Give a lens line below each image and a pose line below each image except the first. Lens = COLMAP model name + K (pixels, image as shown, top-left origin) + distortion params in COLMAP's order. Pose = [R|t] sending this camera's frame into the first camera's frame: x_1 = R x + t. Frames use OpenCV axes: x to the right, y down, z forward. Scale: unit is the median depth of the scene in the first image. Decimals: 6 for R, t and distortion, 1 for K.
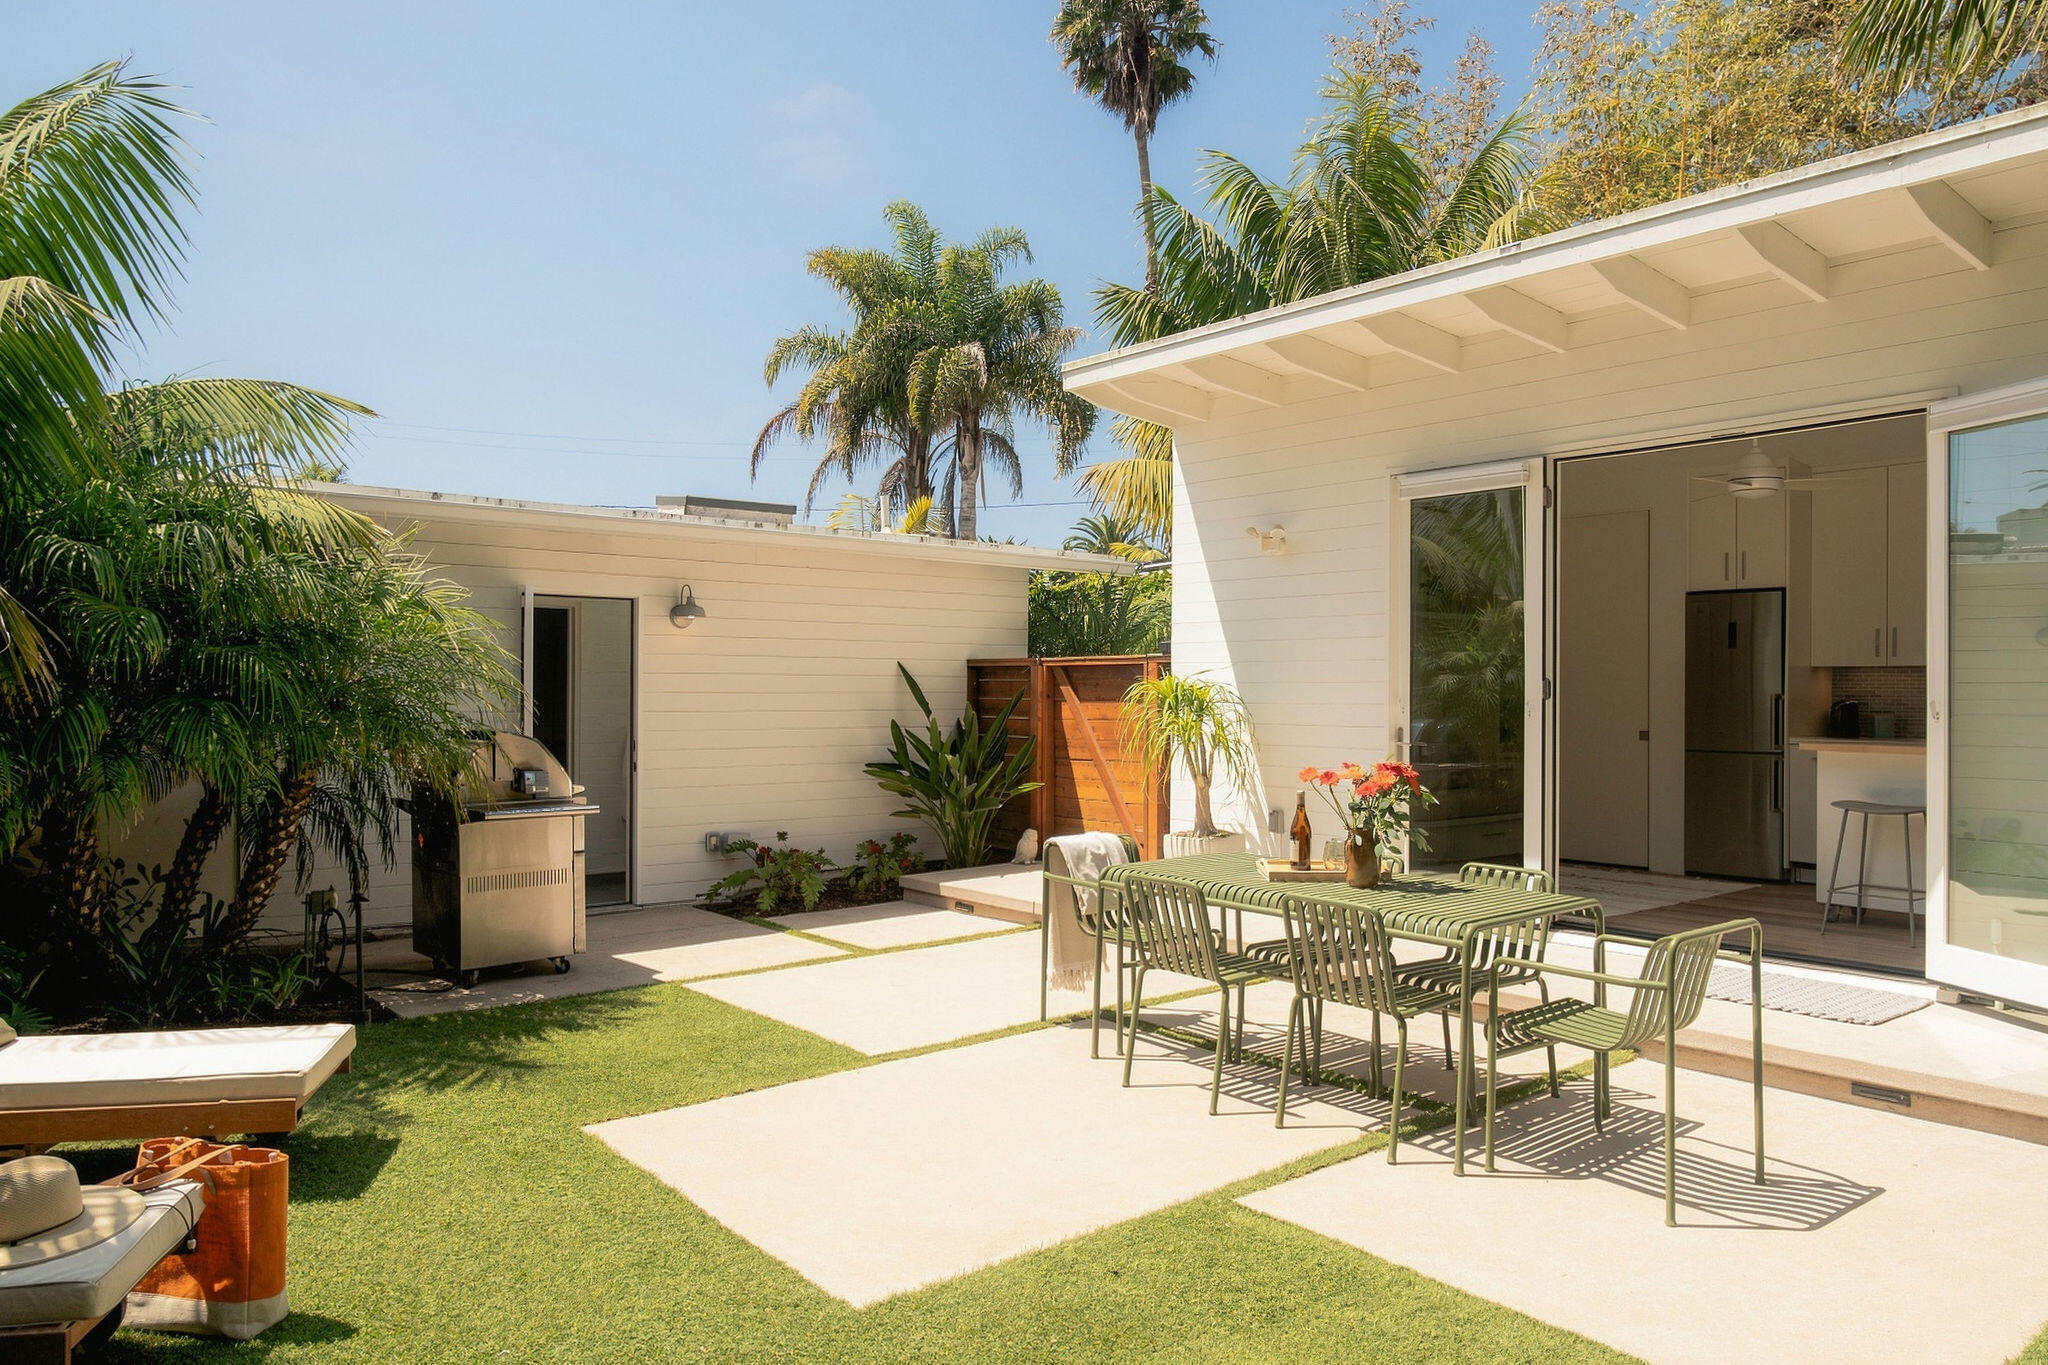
lens RADIAL K [[1390.4, 0, 1024.0], [0, 1390.4, 682.5], [0, 0, 1]] dist [-0.026901, 0.001055]
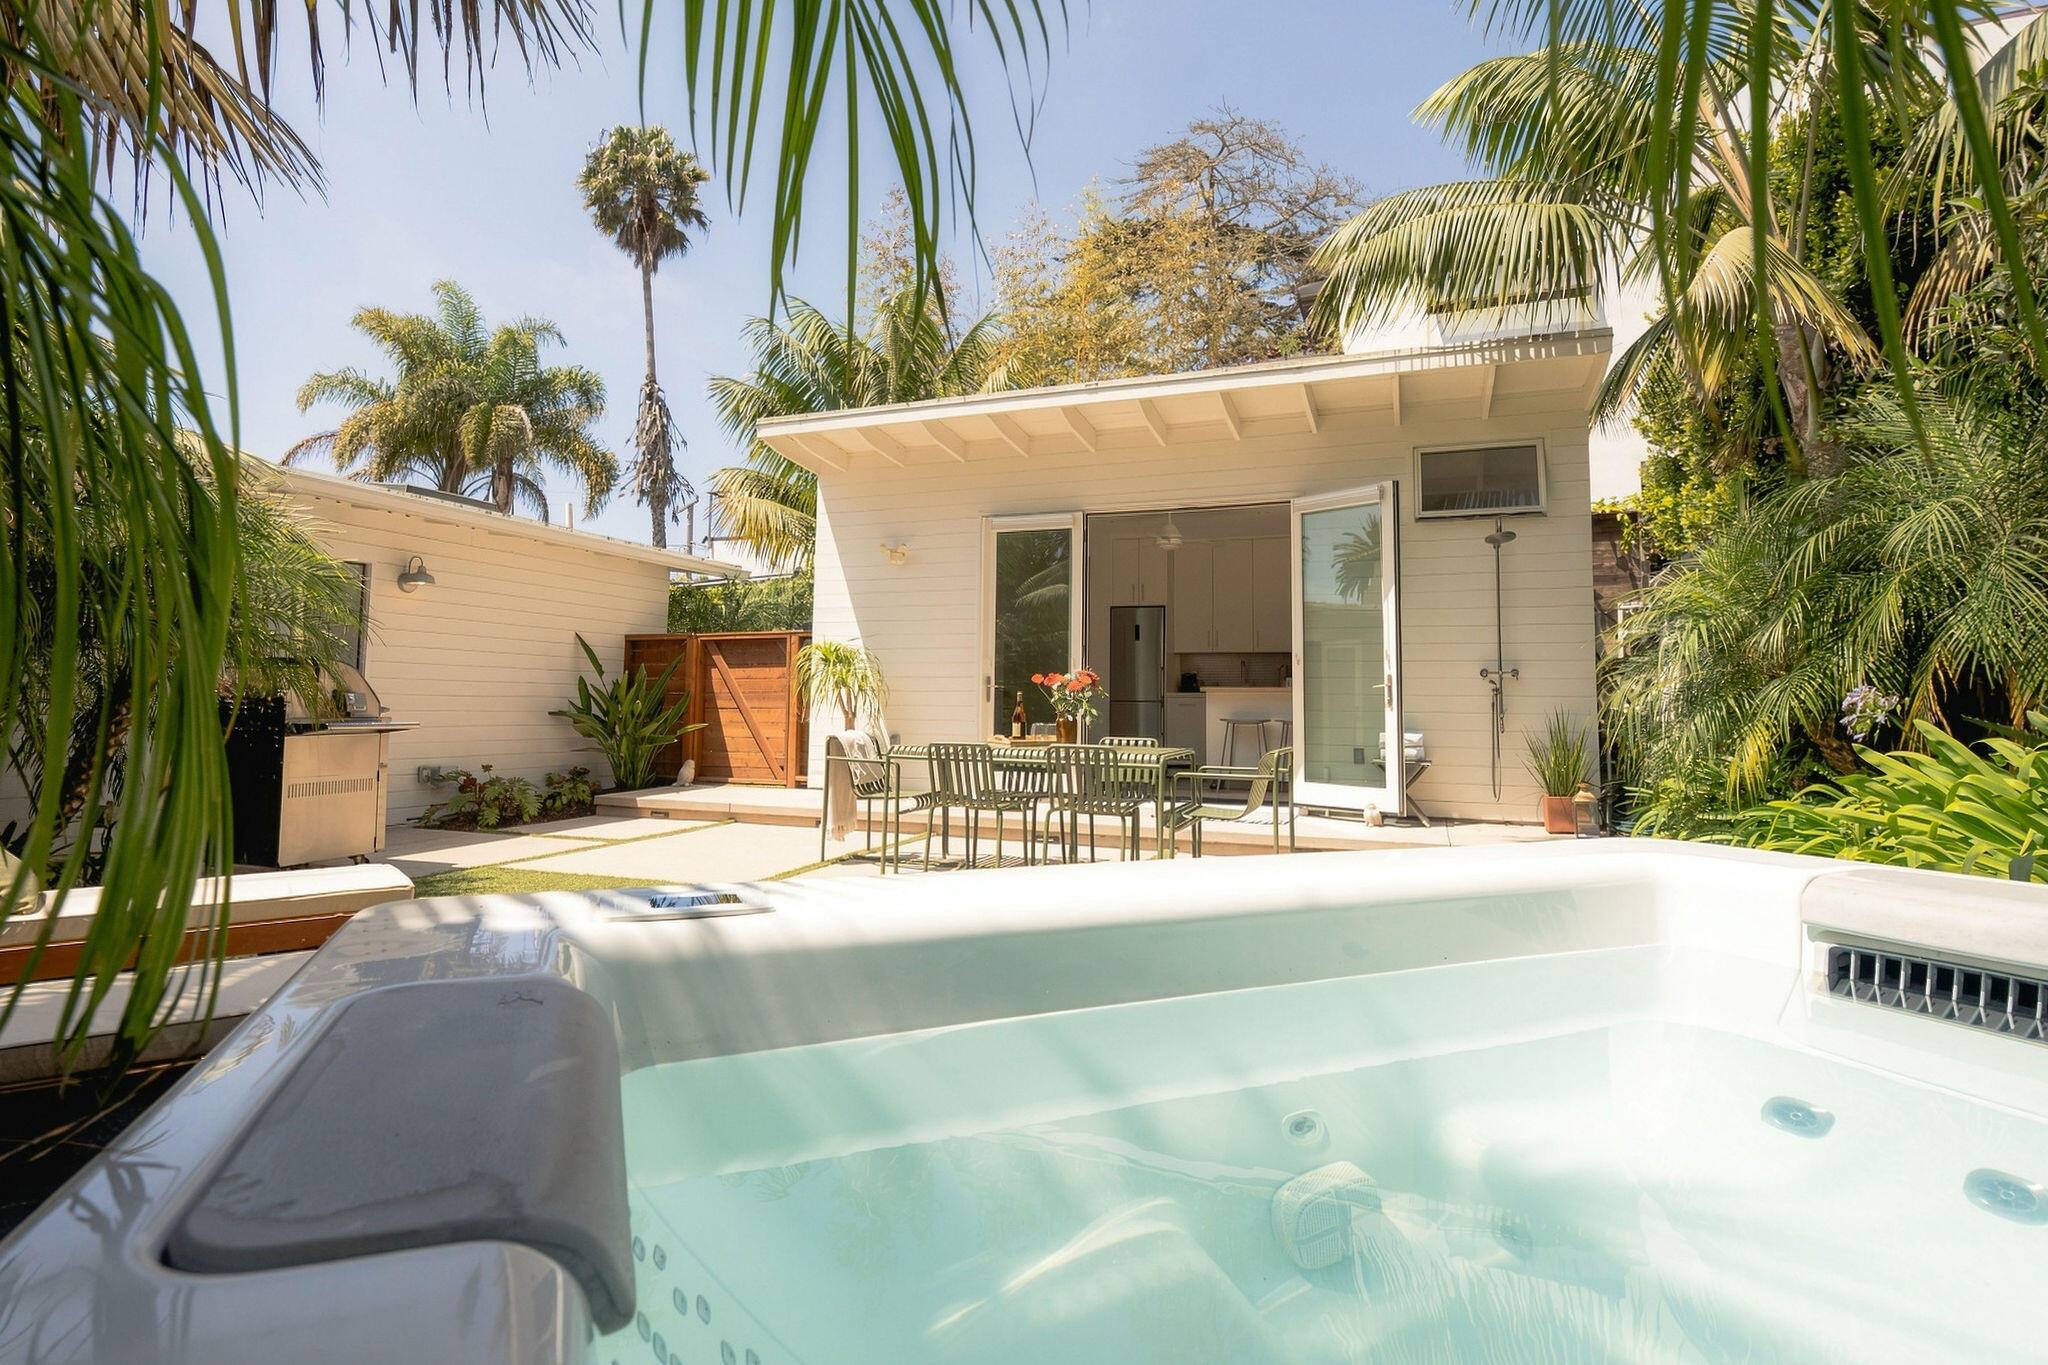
lens RADIAL K [[1012.3, 0, 1018.7], [0, 1012.3, 601.1], [0, 0, 1]] dist [0.010289, 0.000300]
pose [[0.872393, 0.055378, 0.485658, -0.196121], [-0.008734, 0.995169, -0.097787, 0.045345], [-0.488728, 0.081067, 0.868662, -0.014771]]
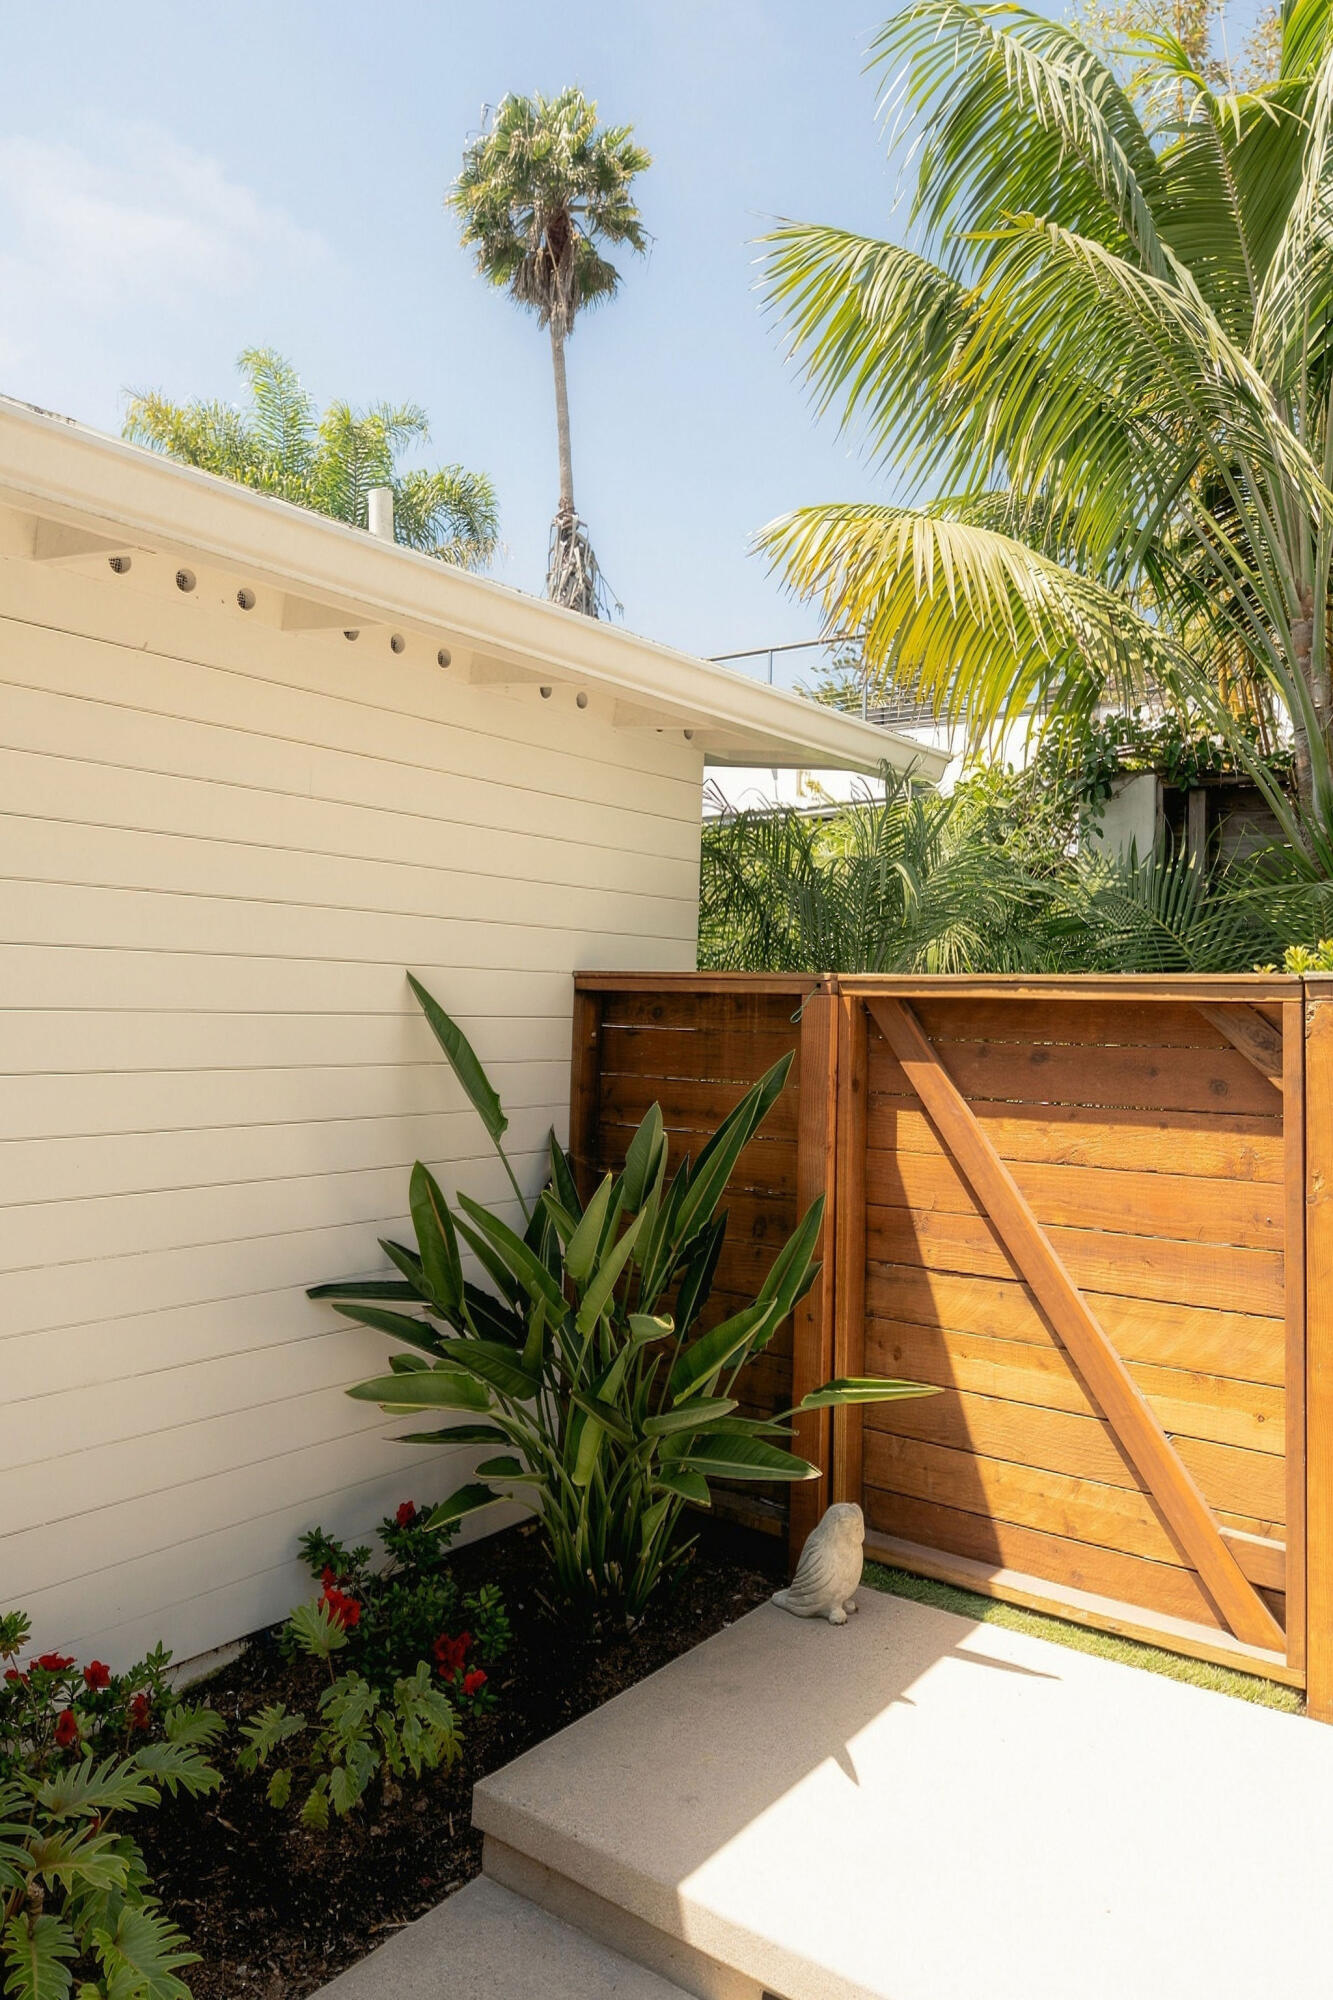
lens RADIAL K [[1357.8, 0, 657.3], [0, 1357.8, 952.7], [0, 0, 1]] dist [-0.026901, 0.001055]
pose [[0.972249, 0.027002, 0.232386, -0.111346], [-0.020502, 0.999329, -0.030342, -0.011524], [-0.233049, 0.024735, 0.972150, 0.683564]]
